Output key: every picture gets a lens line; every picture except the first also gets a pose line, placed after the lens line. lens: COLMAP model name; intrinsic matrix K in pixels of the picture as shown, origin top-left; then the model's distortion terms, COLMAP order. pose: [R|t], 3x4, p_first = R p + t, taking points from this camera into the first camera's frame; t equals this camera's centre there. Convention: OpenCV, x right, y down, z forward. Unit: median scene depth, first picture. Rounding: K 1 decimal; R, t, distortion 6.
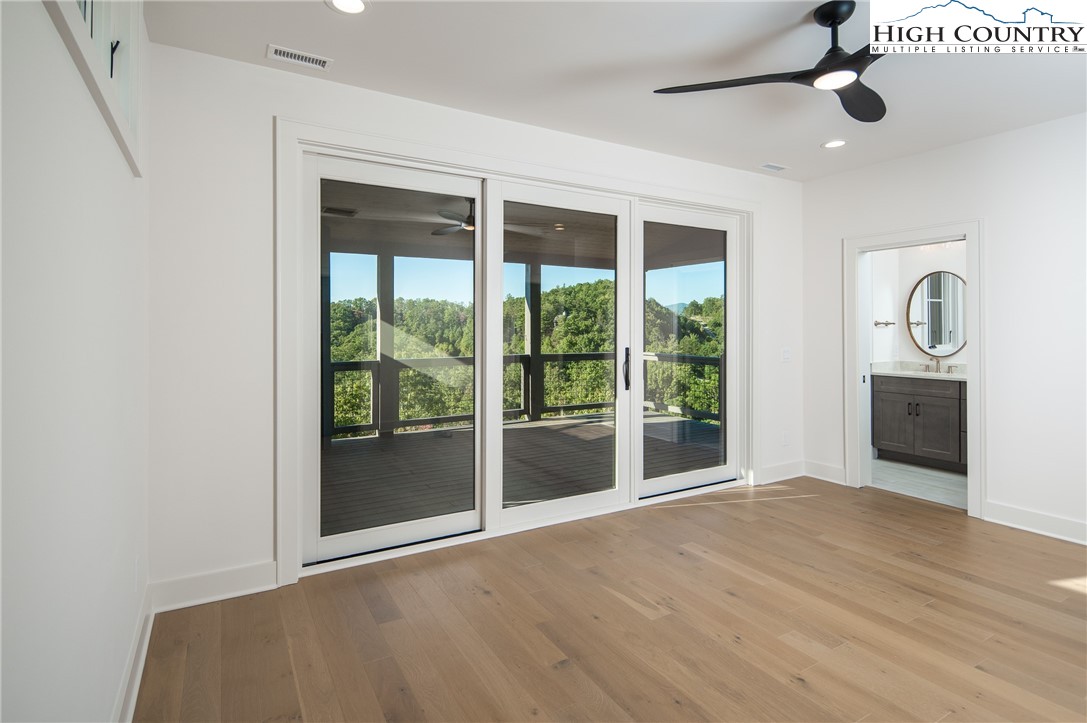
lens RADIAL K [[543.2, 0, 527.6], [0, 543.2, 325.6], [0, 0, 1]] dist [0.002639, -0.003194]
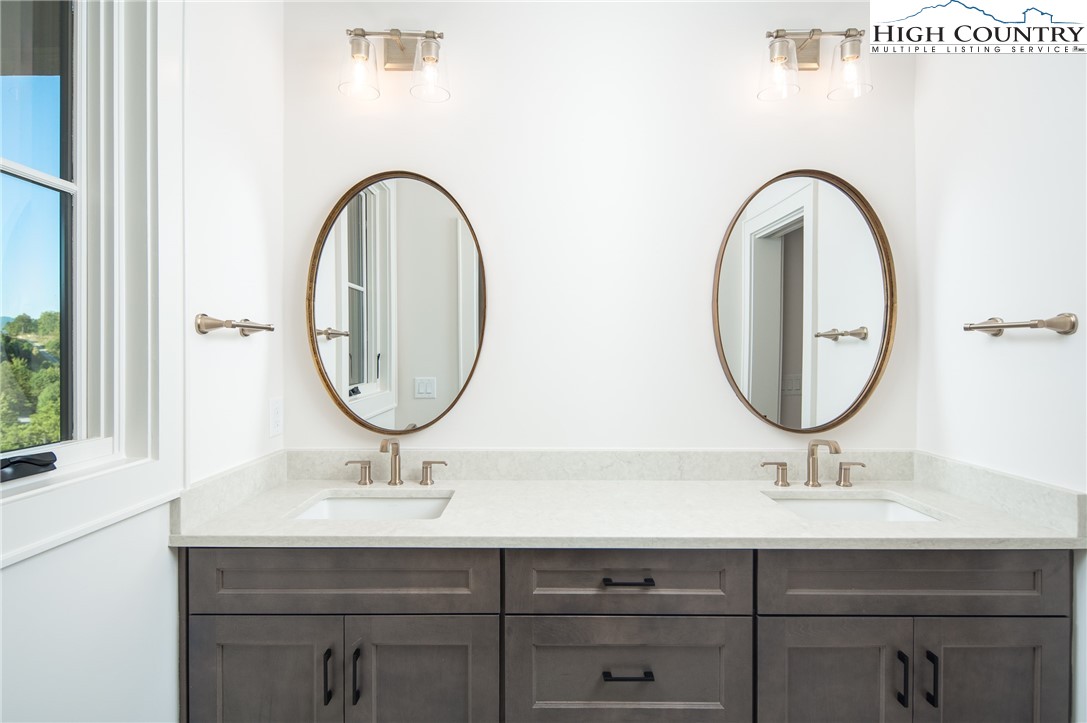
lens RADIAL K [[543.2, 0, 541.9], [0, 543.2, 358.4], [0, 0, 1]] dist [0.002639, -0.003194]
pose [[0.490448, -0.004741, 0.871457, 0.465261], [-0.009914, 0.999890, 0.011019, 0.007293], [-0.871414, -0.014044, 0.490347, 0.690537]]
